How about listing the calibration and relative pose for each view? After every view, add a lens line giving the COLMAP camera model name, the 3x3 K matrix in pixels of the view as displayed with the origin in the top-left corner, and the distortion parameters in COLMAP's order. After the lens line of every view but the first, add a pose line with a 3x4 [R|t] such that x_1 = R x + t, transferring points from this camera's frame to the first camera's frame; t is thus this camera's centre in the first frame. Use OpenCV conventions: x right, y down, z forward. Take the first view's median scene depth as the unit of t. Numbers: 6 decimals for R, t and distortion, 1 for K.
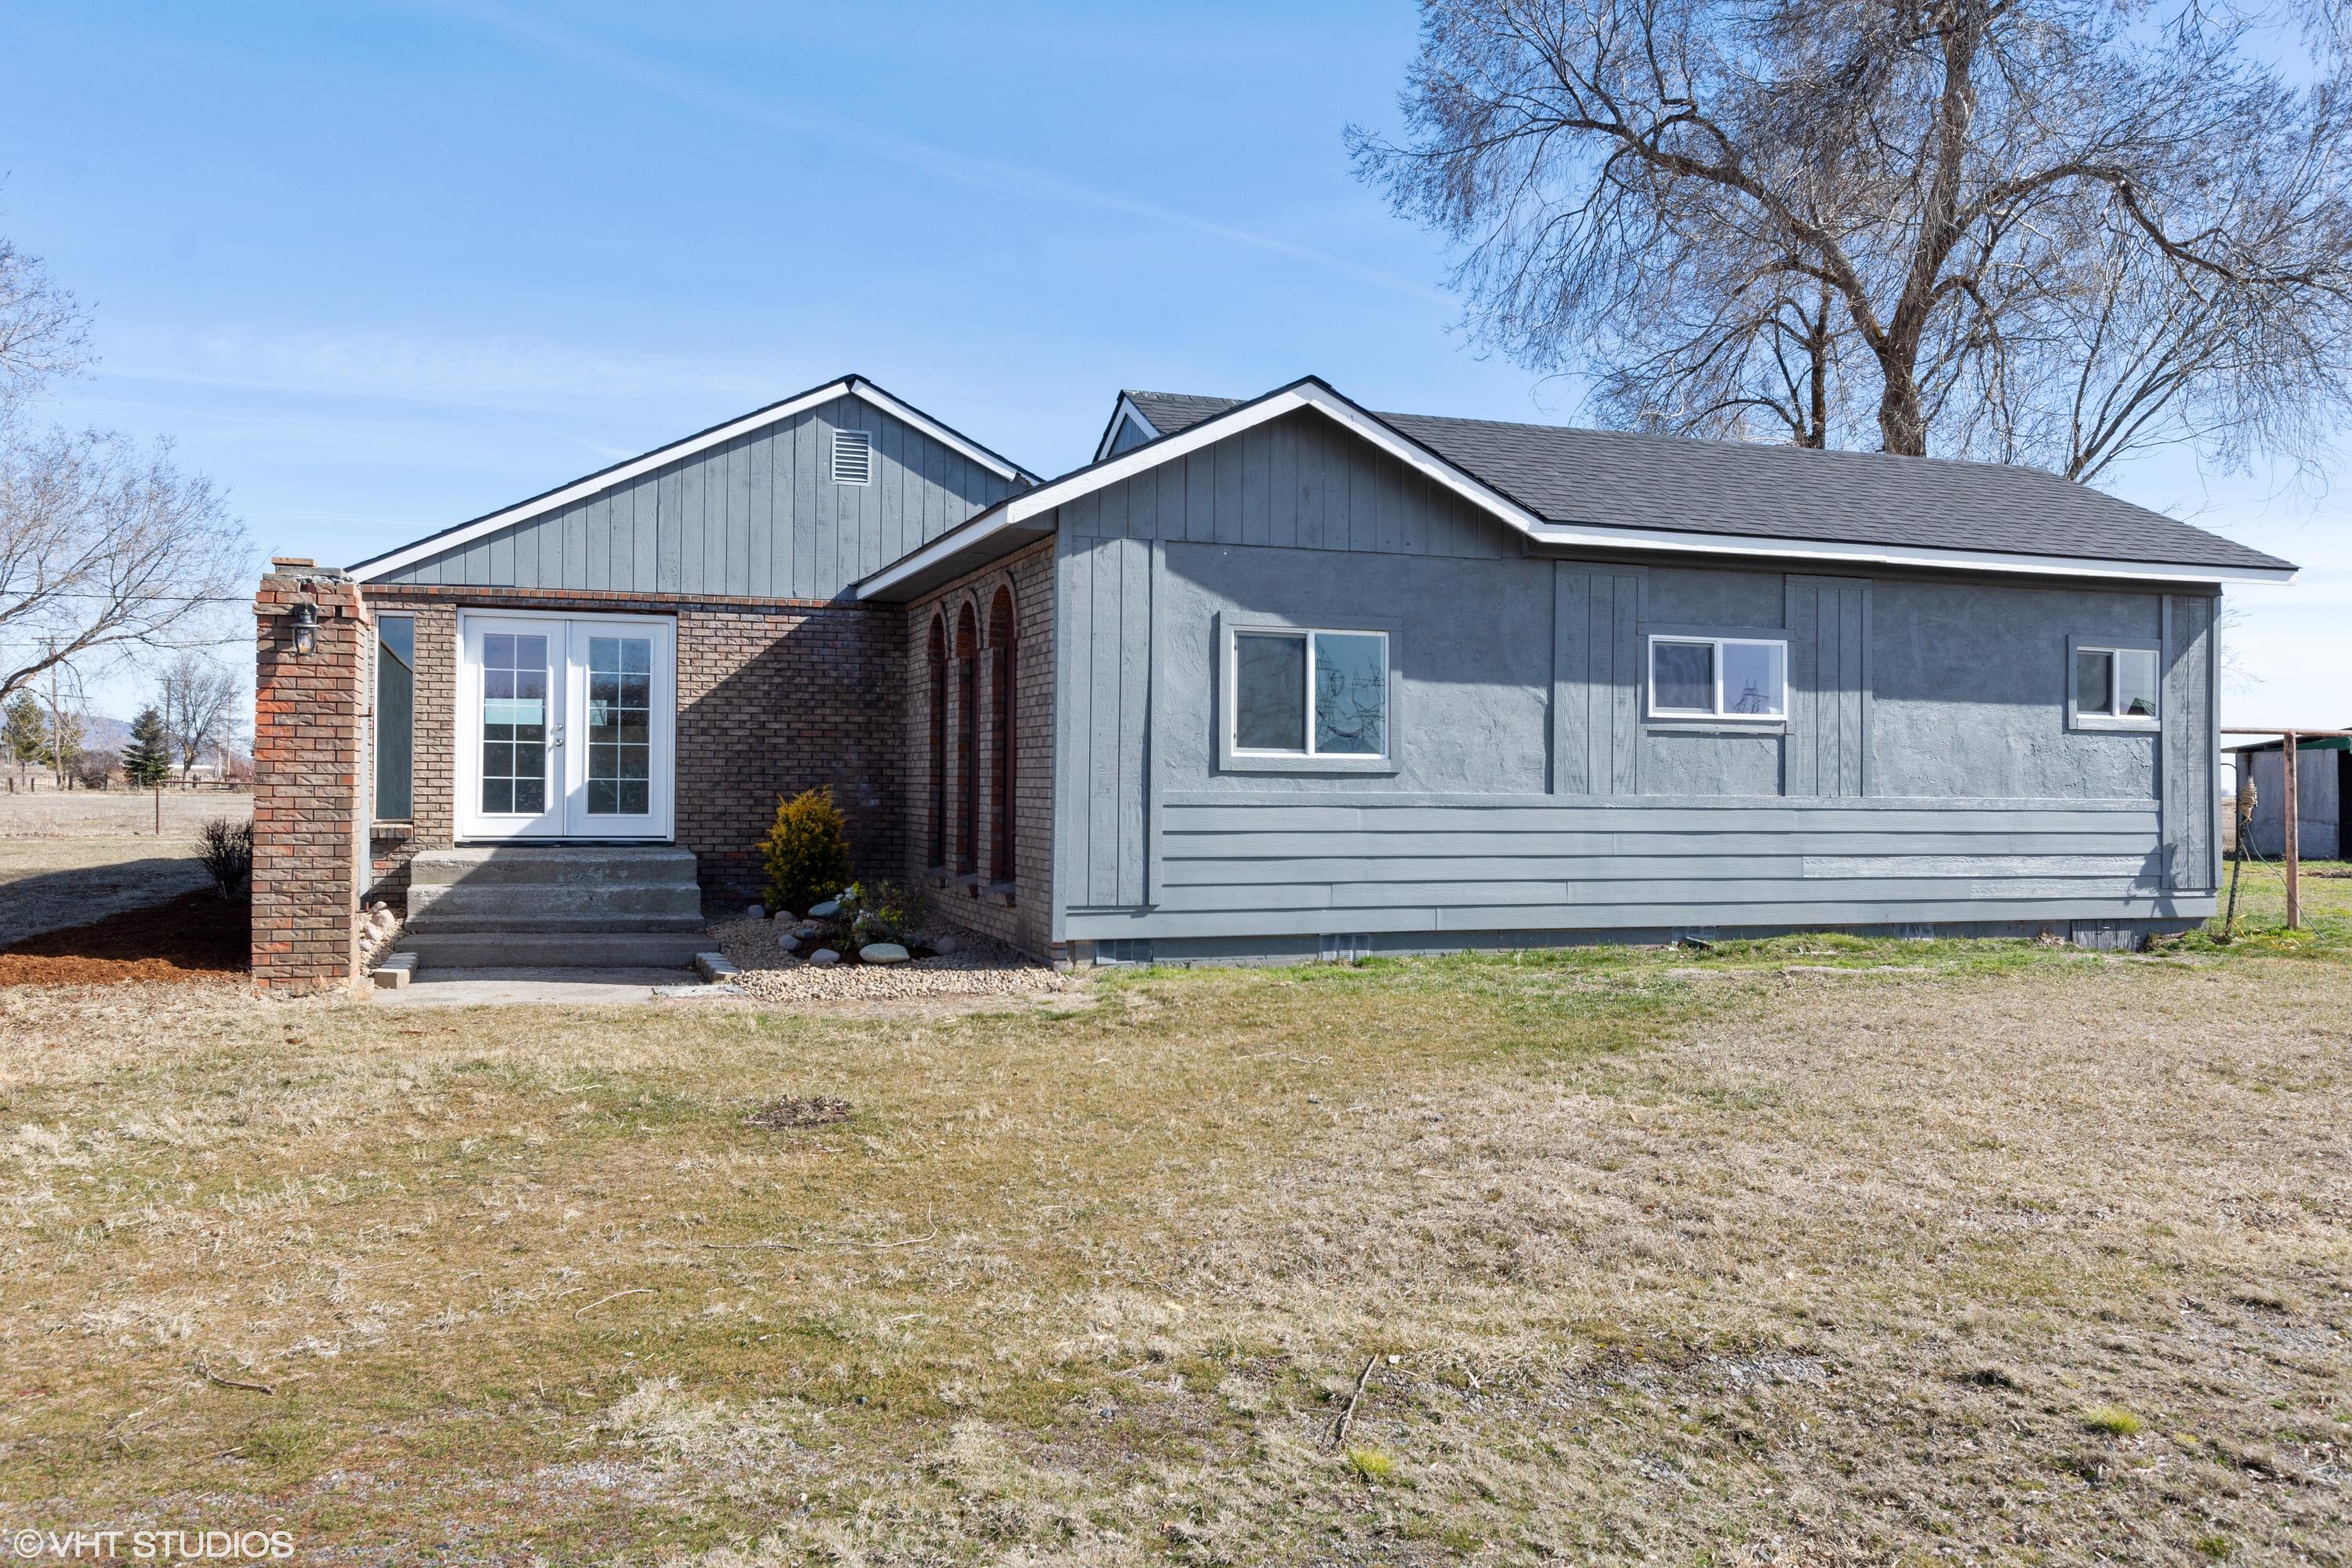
lens RADIAL K [[1841.0, 0, 1167.1], [0, 1841.0, 735.8], [0, 0, 1]] dist [0.000015, 0.001575]
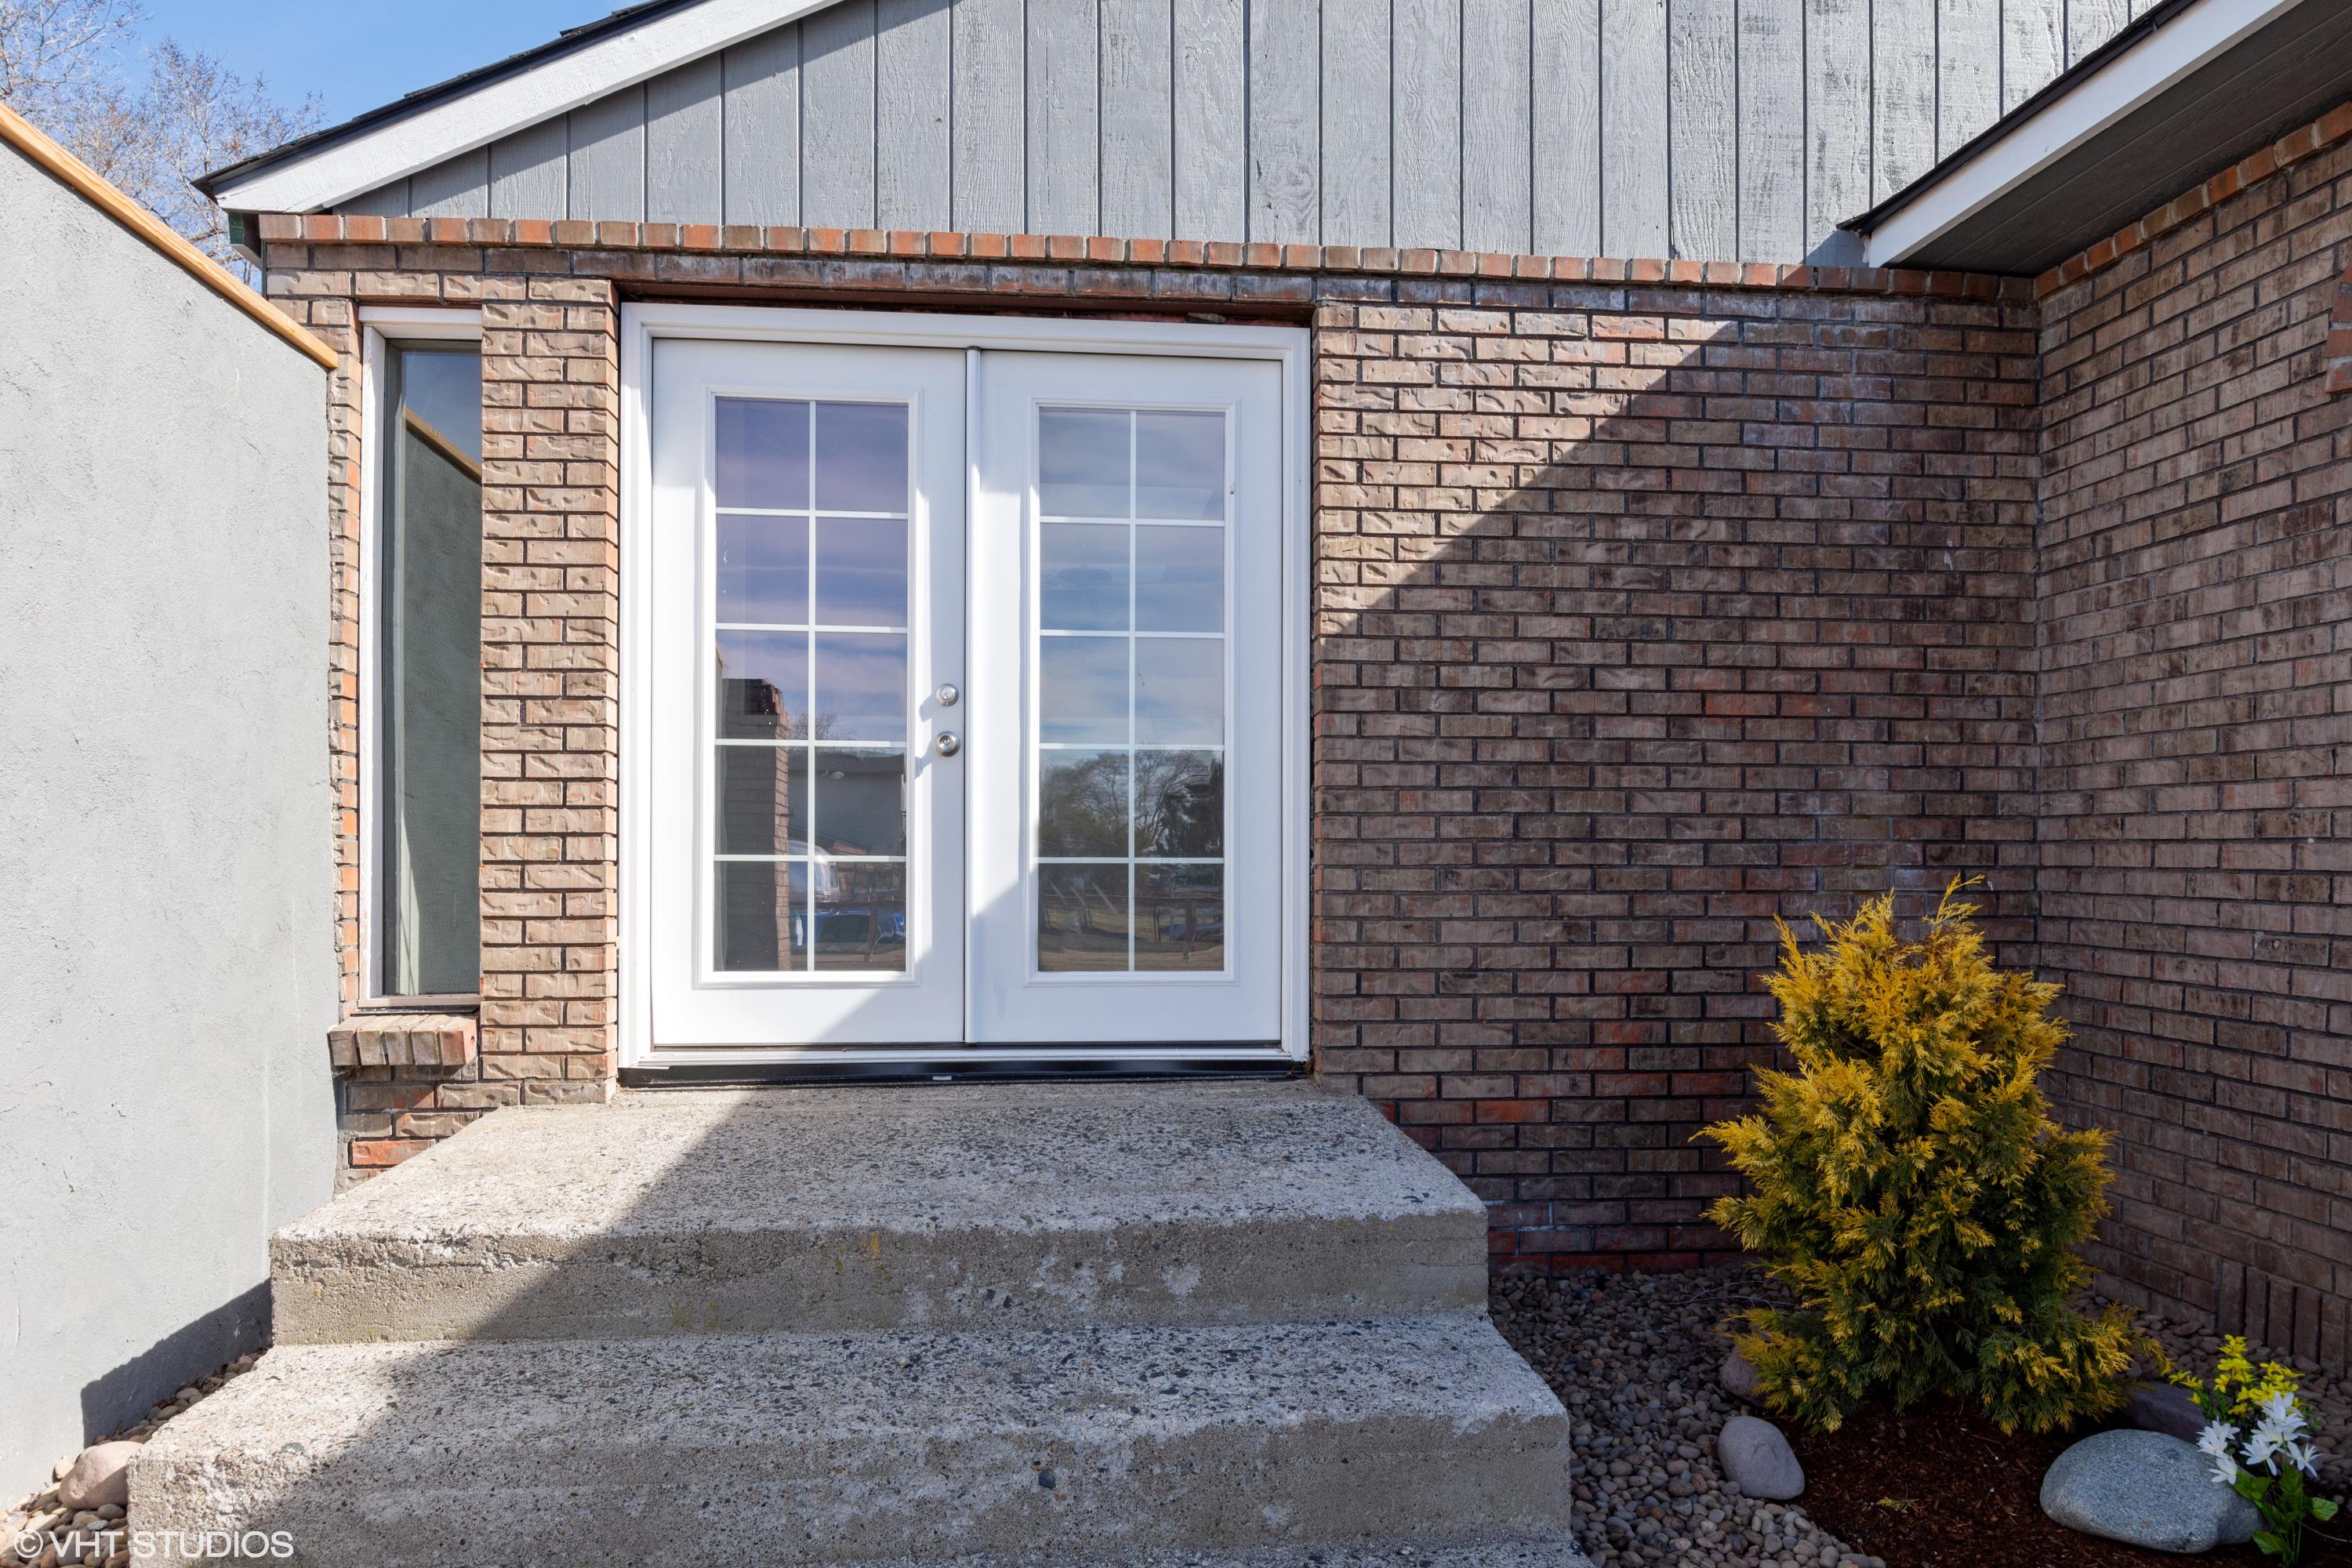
lens RADIAL K [[1508.9, 0, 1173.9], [0, 1508.9, 798.1], [0, 0, 1]] dist [-0.002025, -0.000272]
pose [[0.973831, -0.013682, -0.226861, -0.232889], [0.011904, 0.999887, -0.009202, 0.015571], [0.226961, 0.006261, 0.973884, 0.752038]]
